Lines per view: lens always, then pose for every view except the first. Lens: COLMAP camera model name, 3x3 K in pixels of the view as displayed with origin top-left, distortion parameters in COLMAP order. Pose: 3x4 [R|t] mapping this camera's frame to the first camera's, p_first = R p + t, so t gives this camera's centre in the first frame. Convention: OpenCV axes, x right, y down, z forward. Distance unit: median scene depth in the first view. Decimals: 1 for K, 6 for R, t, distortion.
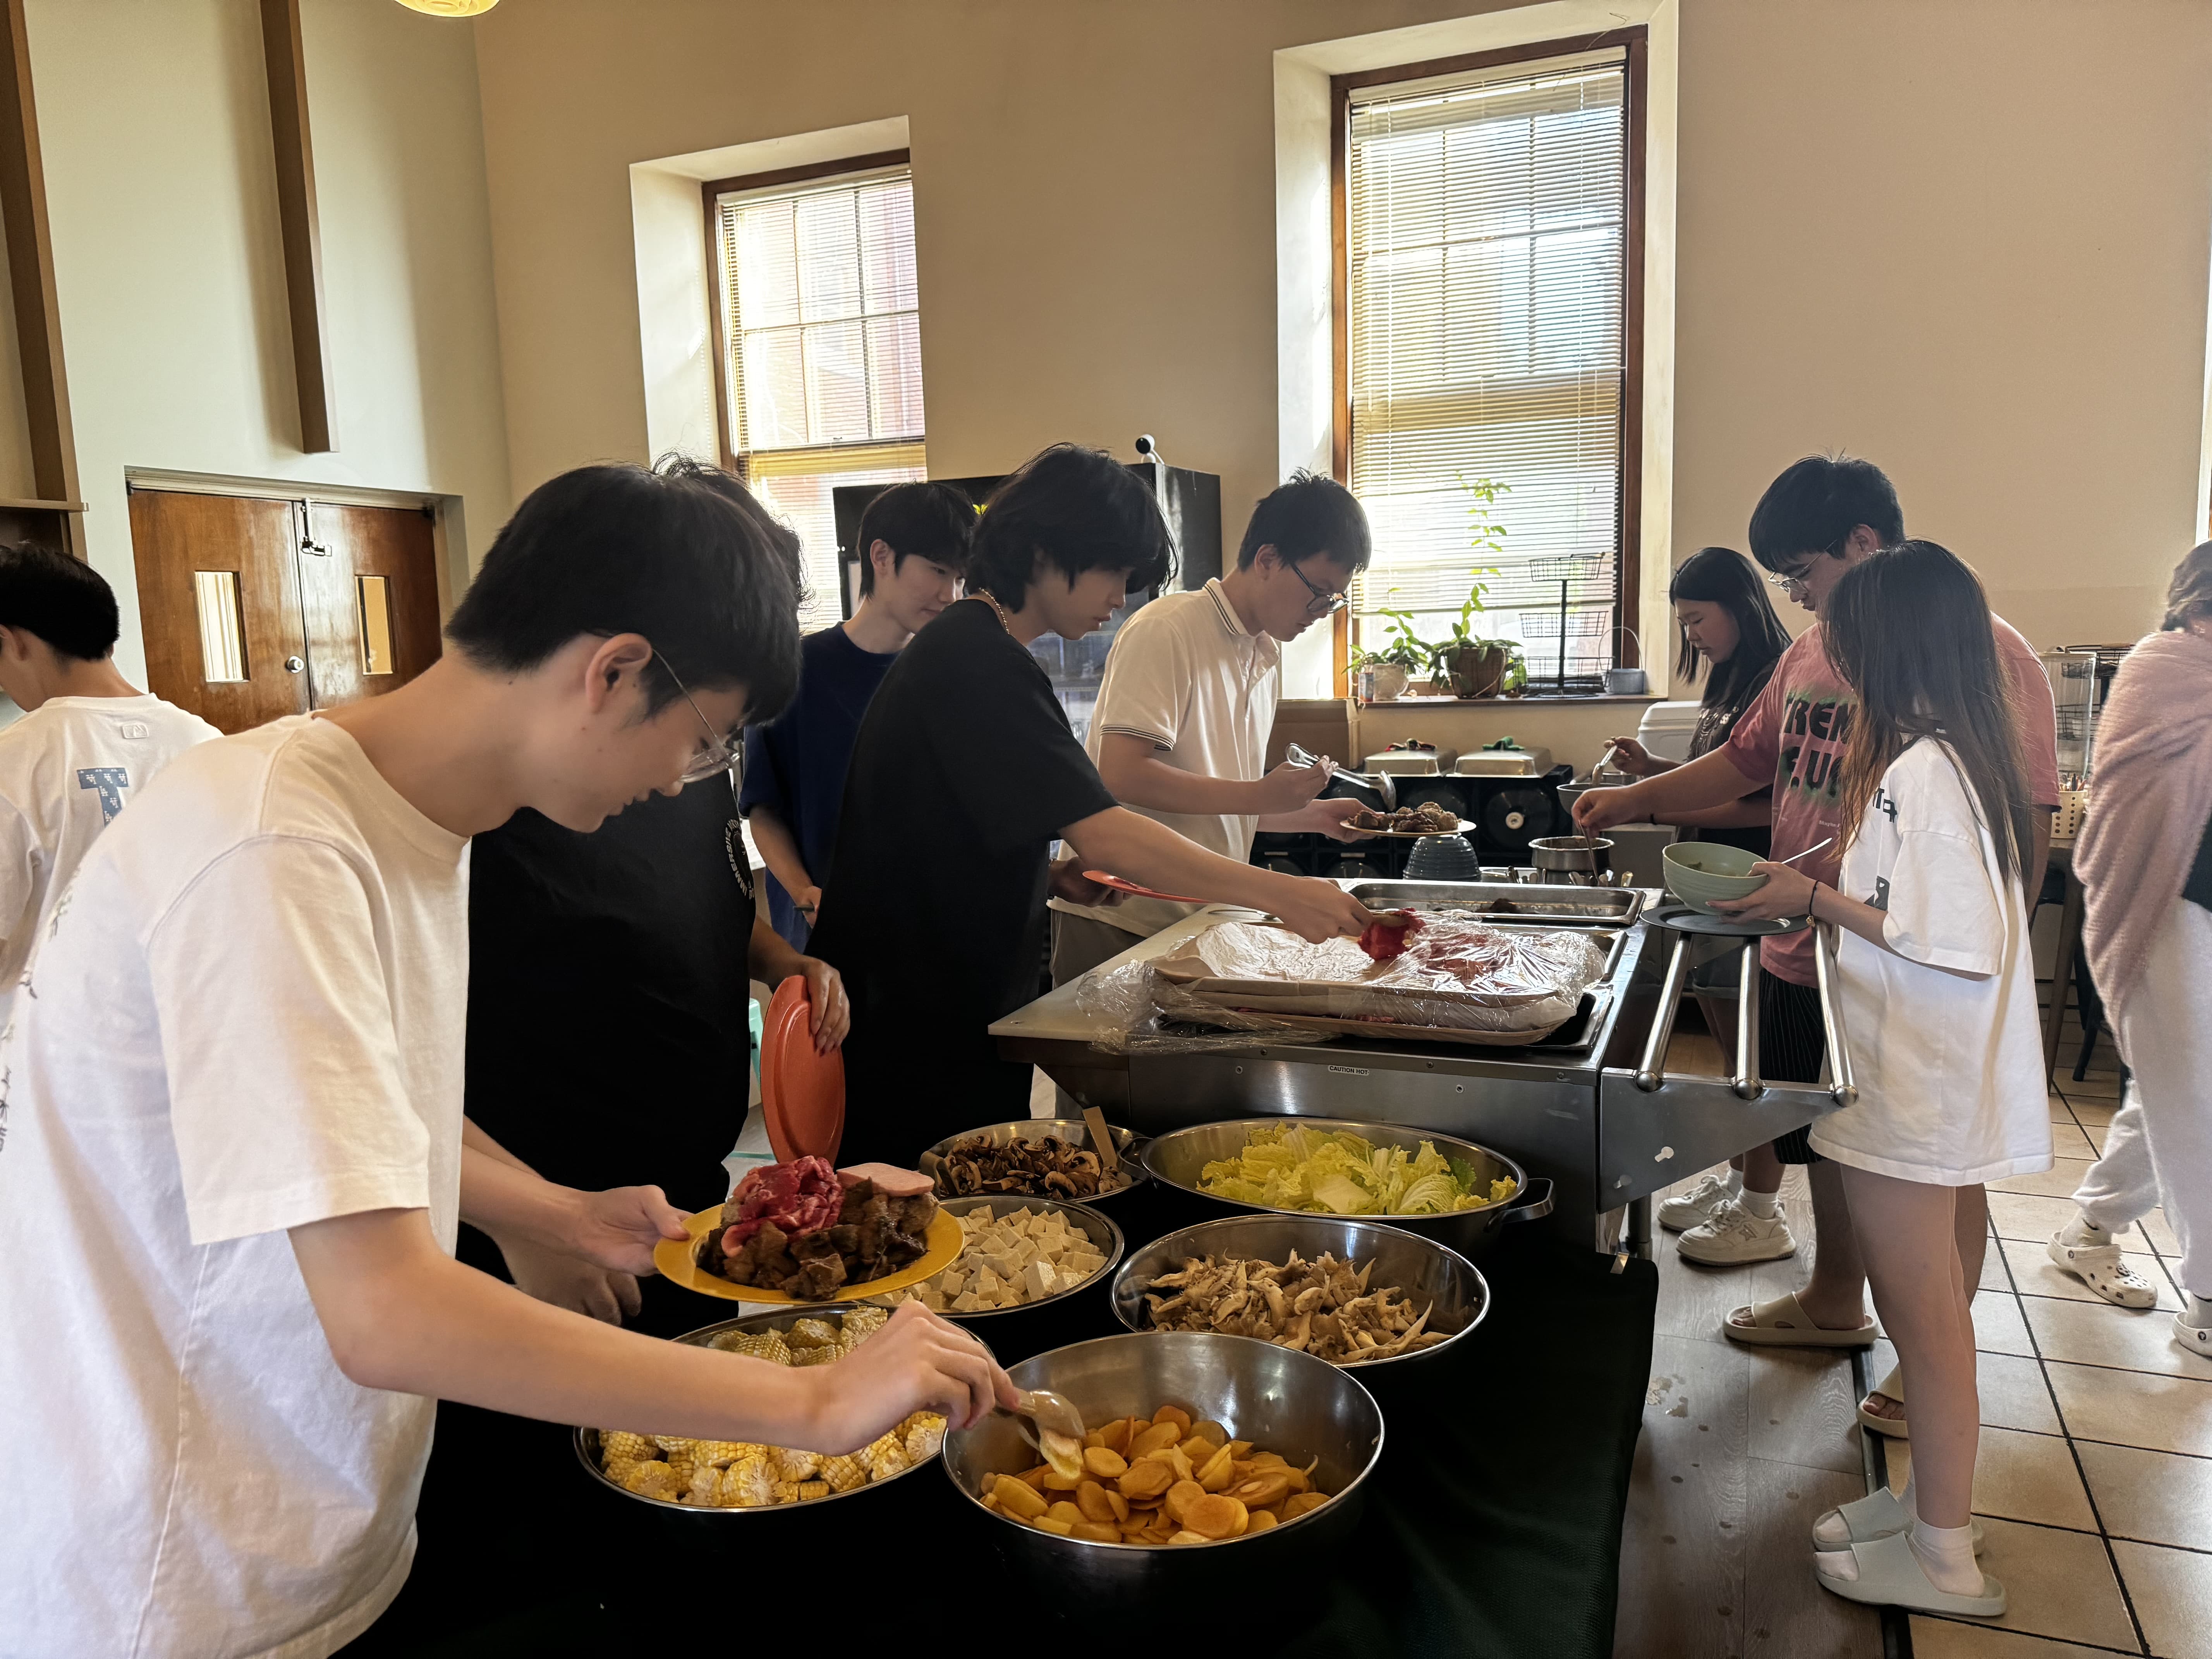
lens RADIAL K [[1559.0, 0, 1106.0], [0, 1559.0, 829.5], [0, 0, 1]] dist [0.120451, -0.176266]
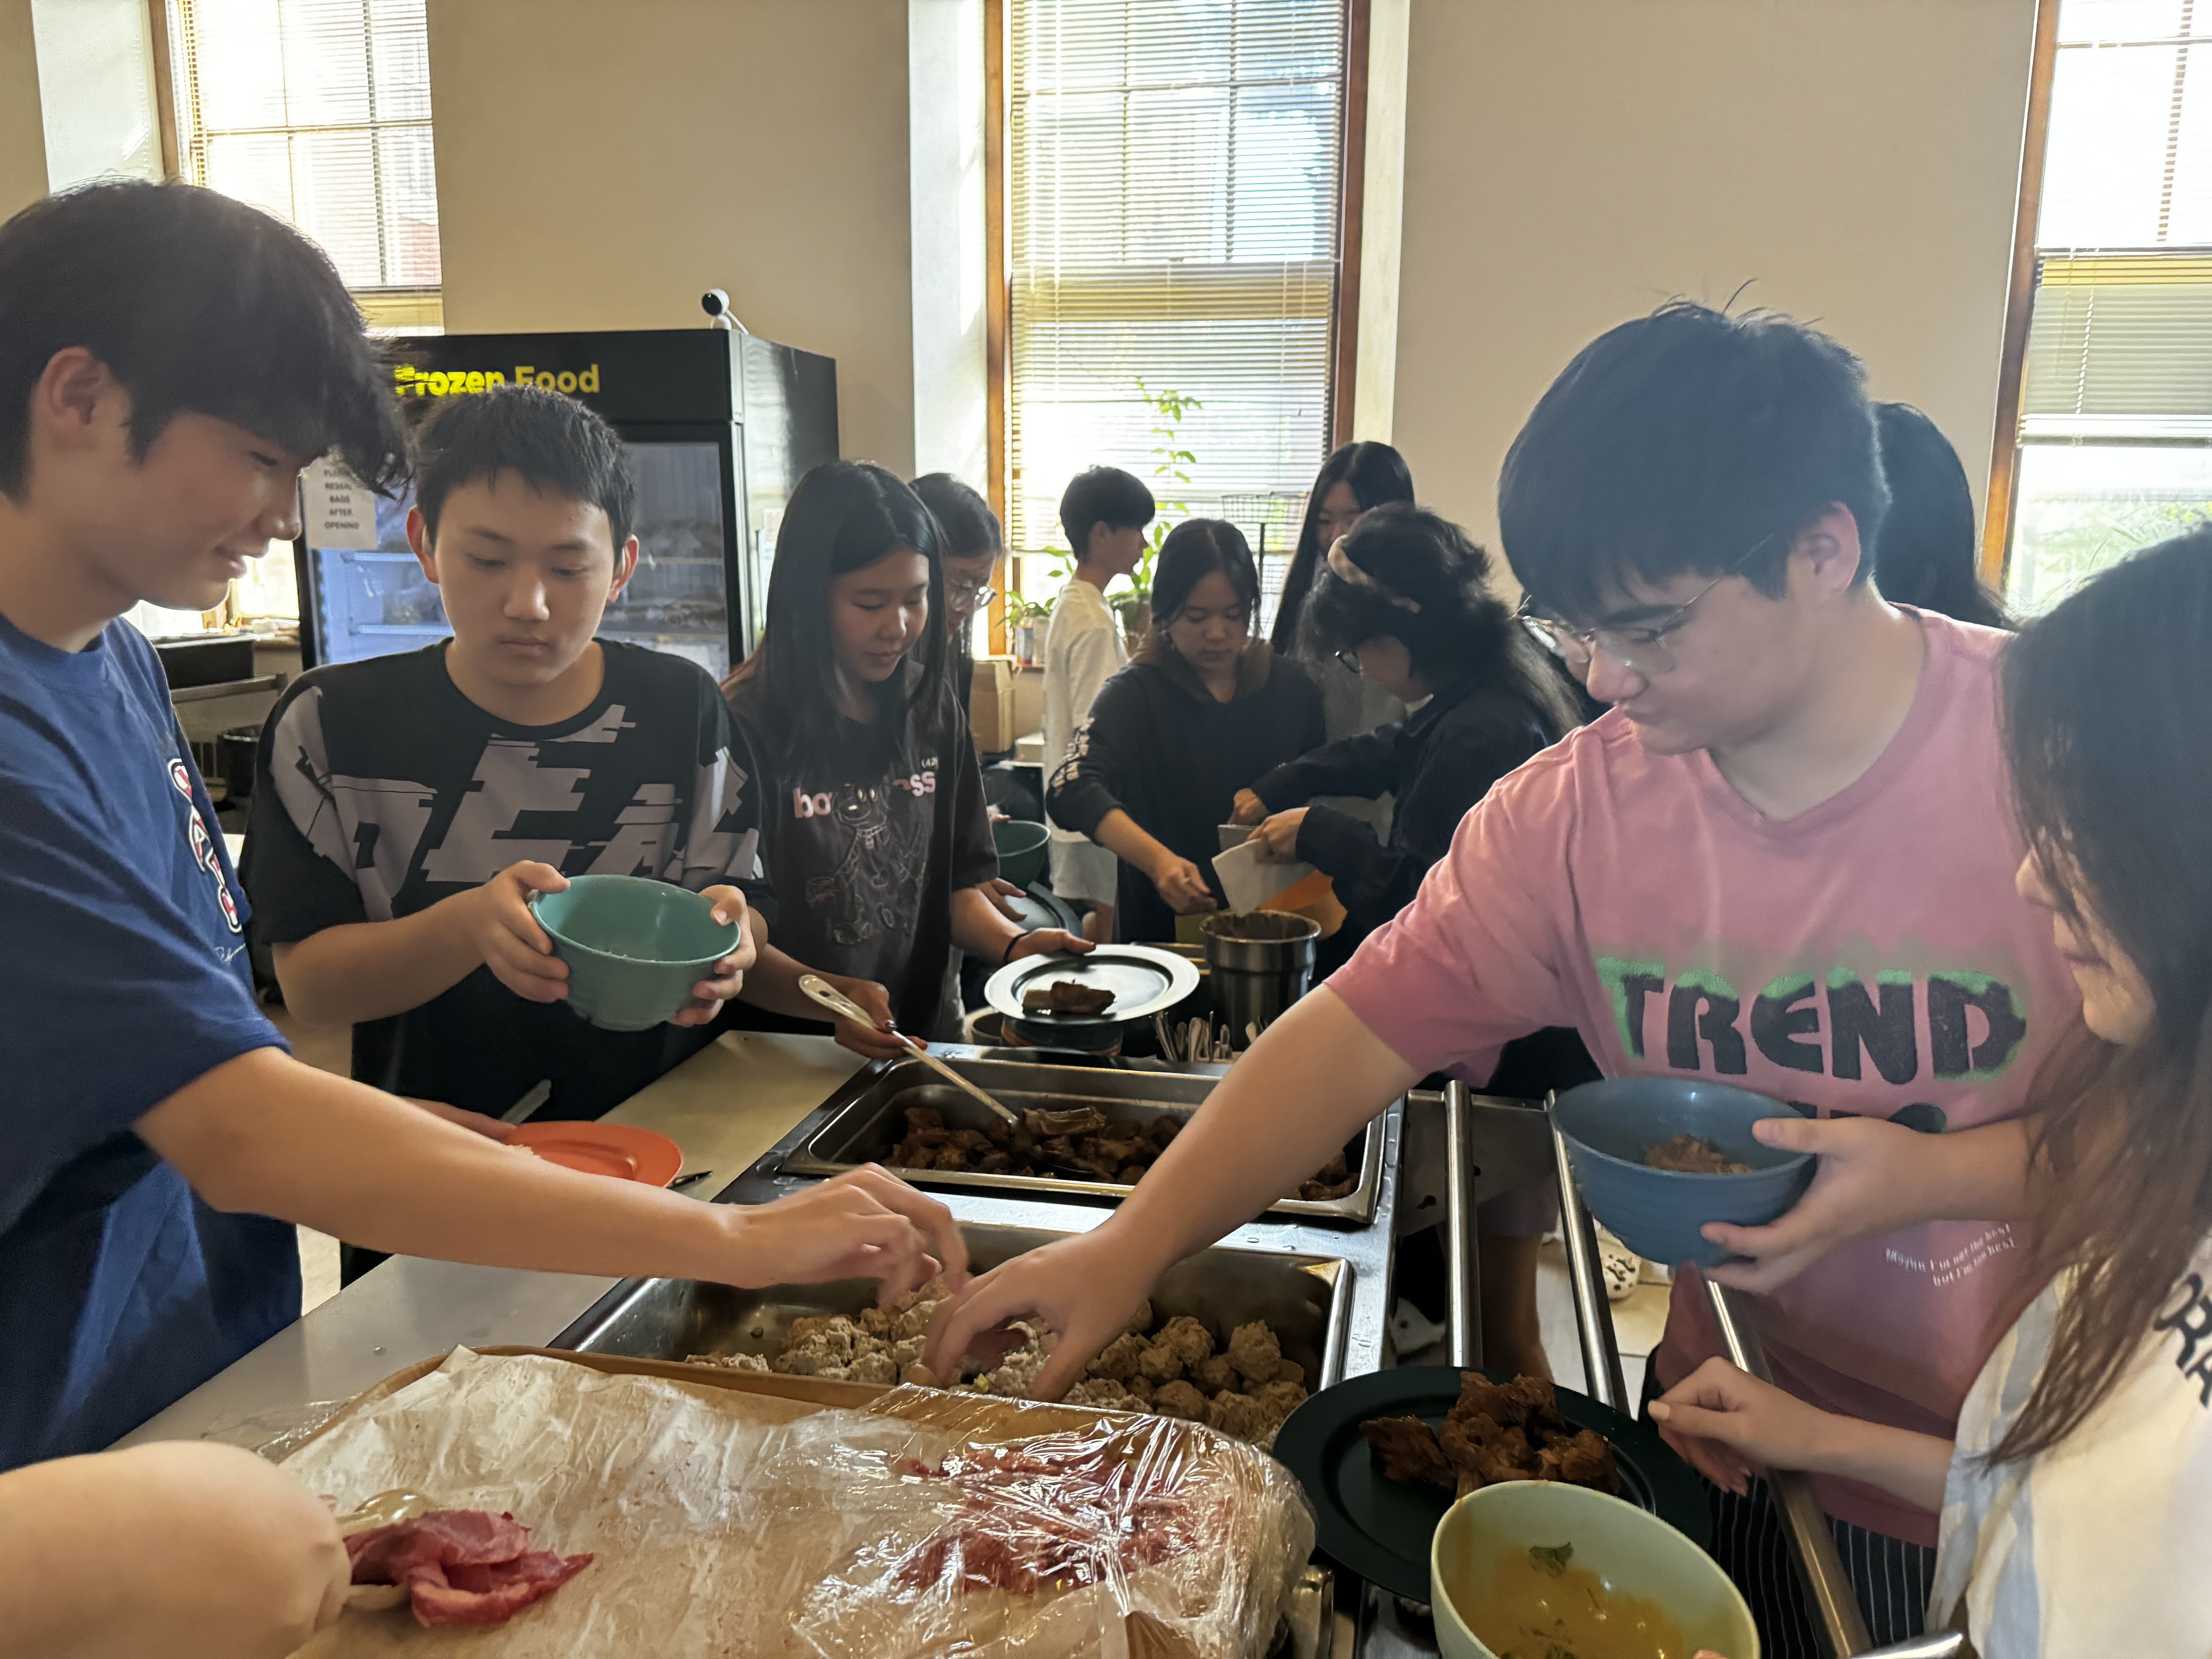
lens RADIAL K [[1559.0, 0, 1106.0], [0, 1559.0, 829.5], [0, 0, 1]] dist [0.120451, -0.176266]
pose [[0.982894, 0.011776, 0.183798, 0.065806], [-0.019838, 0.998917, 0.042086, -0.033169], [-0.183103, -0.045012, 0.982063, 0.217546]]
